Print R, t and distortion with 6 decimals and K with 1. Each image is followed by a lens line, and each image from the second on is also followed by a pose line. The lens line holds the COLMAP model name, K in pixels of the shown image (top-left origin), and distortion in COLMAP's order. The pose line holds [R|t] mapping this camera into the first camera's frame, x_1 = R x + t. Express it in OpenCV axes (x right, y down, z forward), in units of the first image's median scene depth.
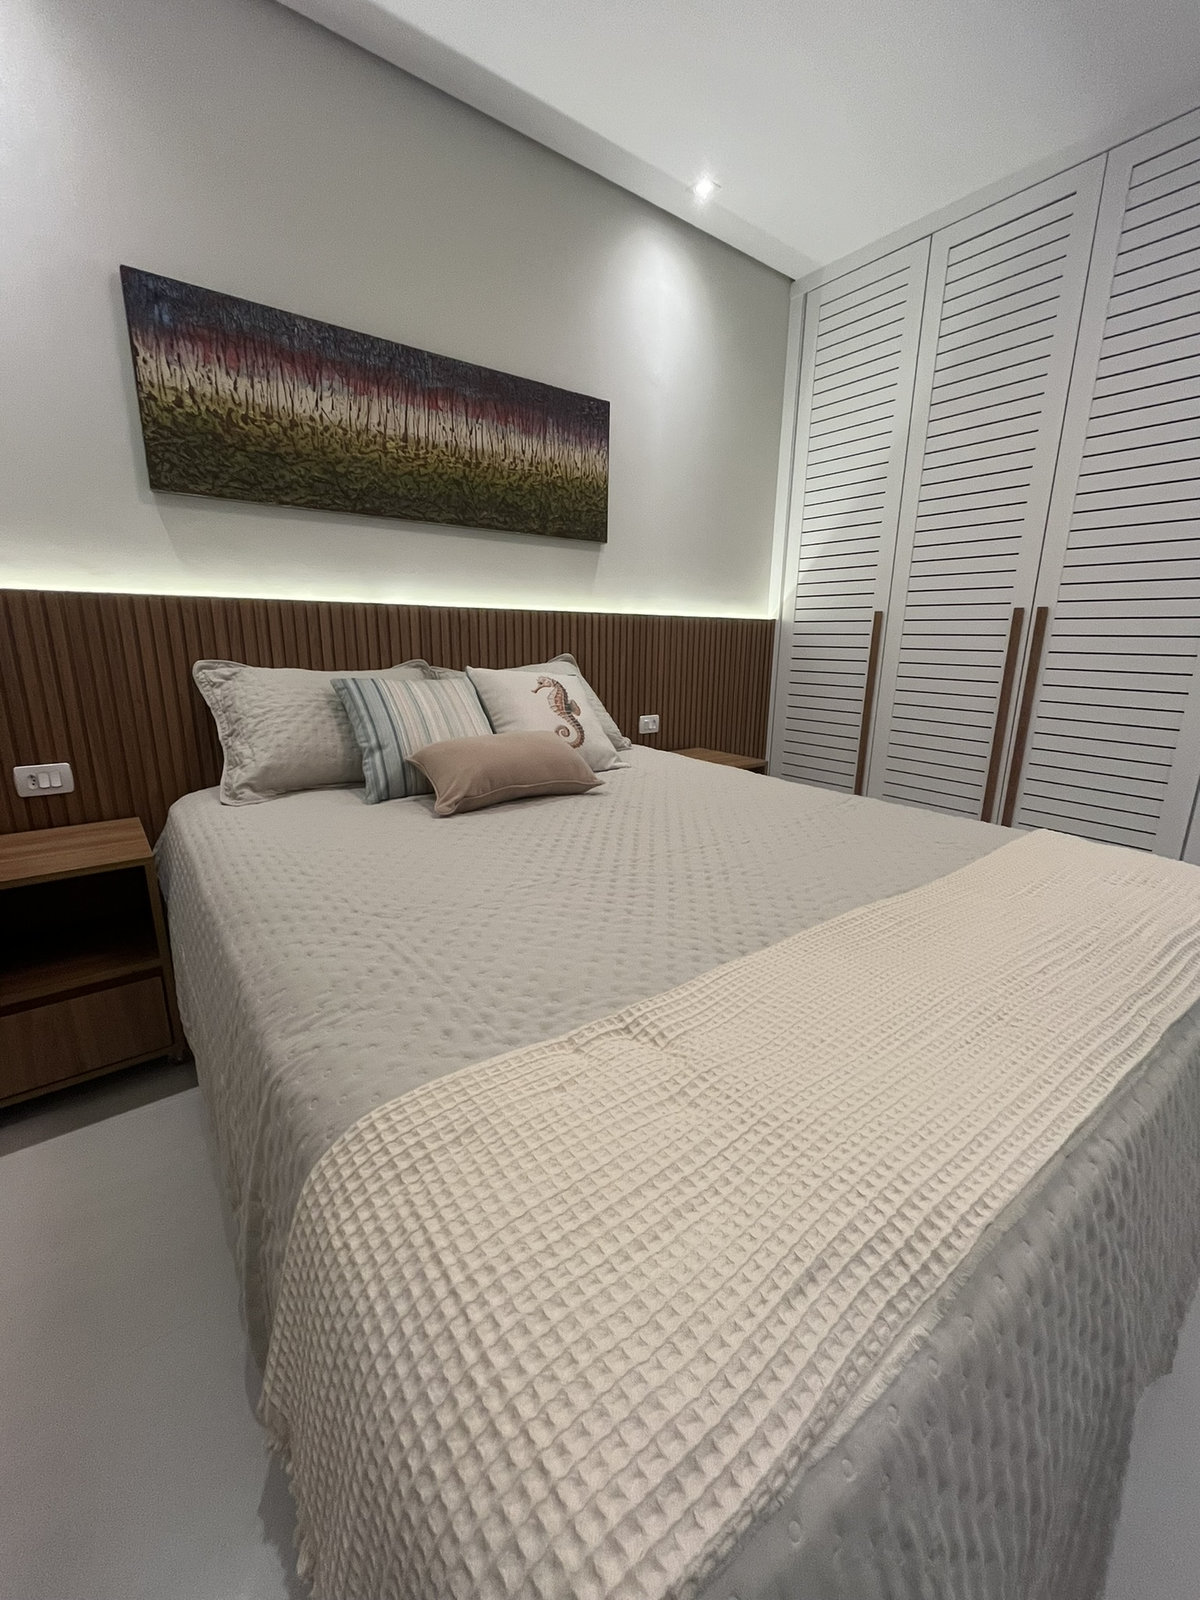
lens RADIAL K [[645.6, 0, 602.4], [0, 645.6, 799.9], [0, 0, 1]] dist [-0.003234, -0.000068]
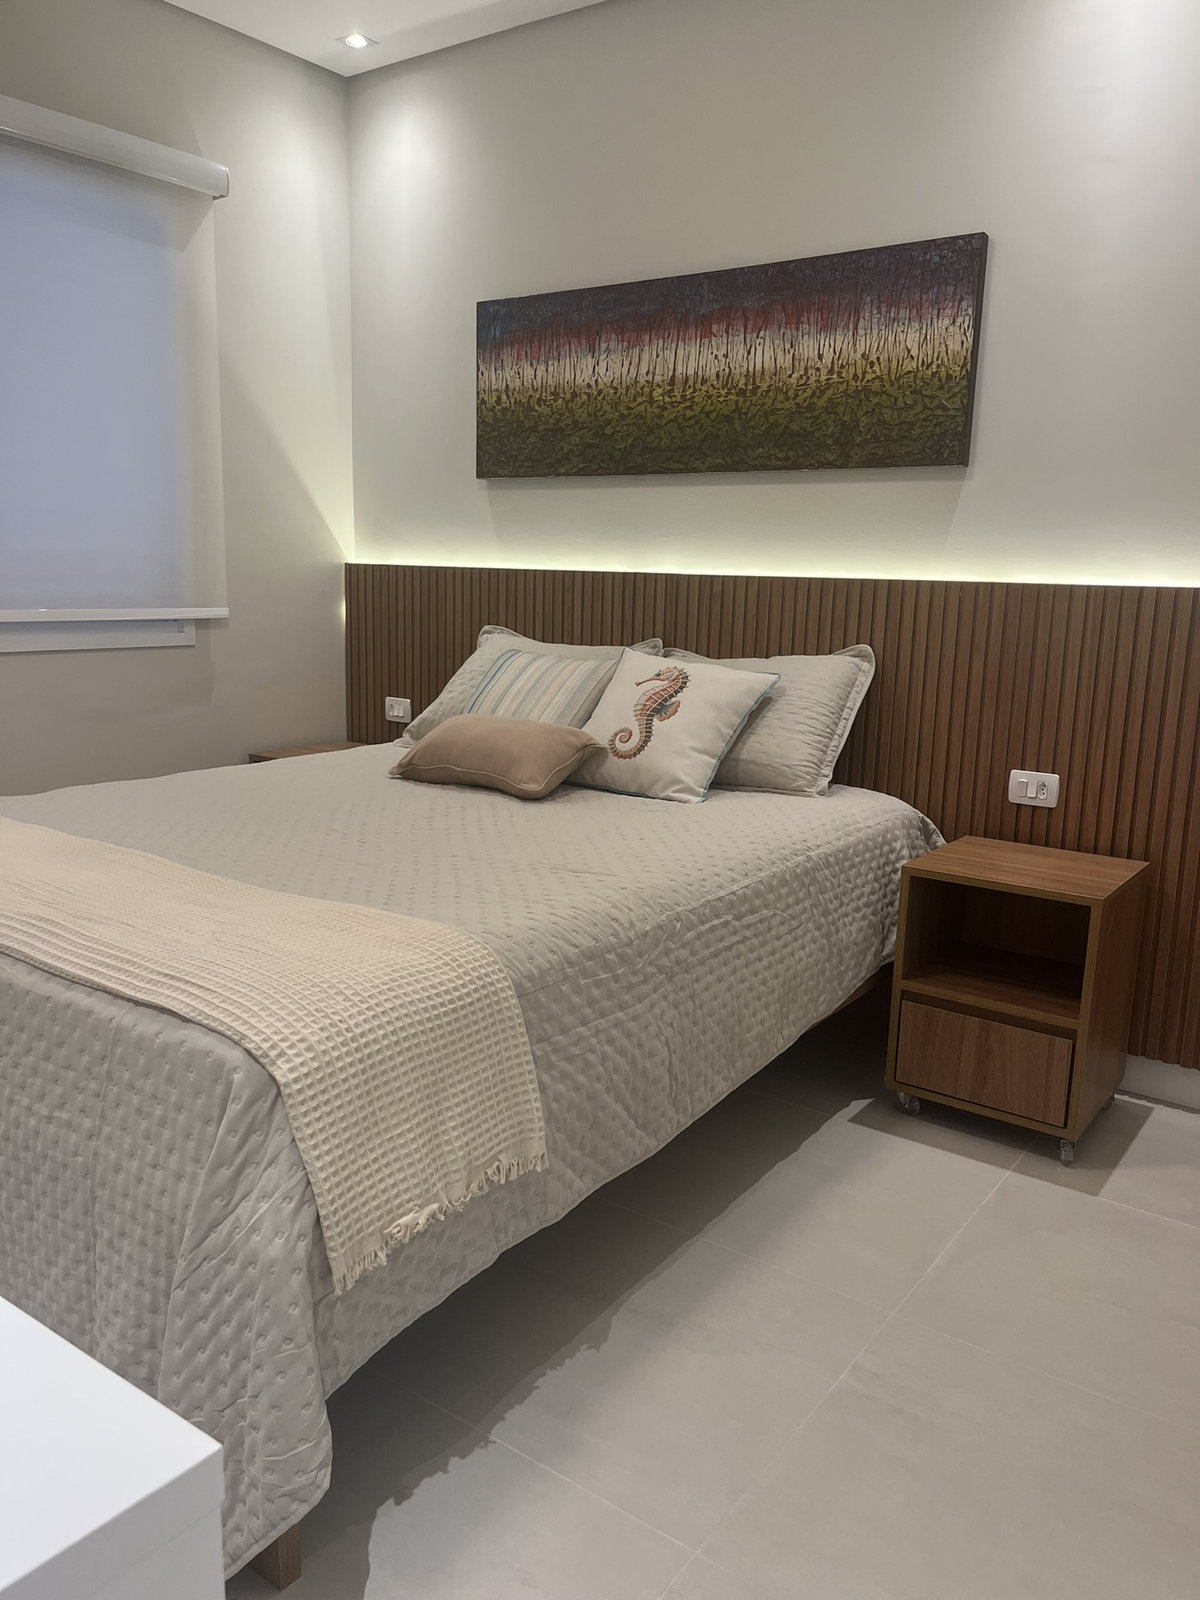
lens RADIAL K [[1207.1, 0, 600.7], [0, 1207.1, 797.8], [0, 0, 1]] dist [0.026008, -0.030214]
pose [[0.297241, 0.174600, -0.938703, 1.262734], [-0.258106, 0.961229, 0.097060, -0.164521], [0.919254, 0.213435, 0.330782, 0.505518]]
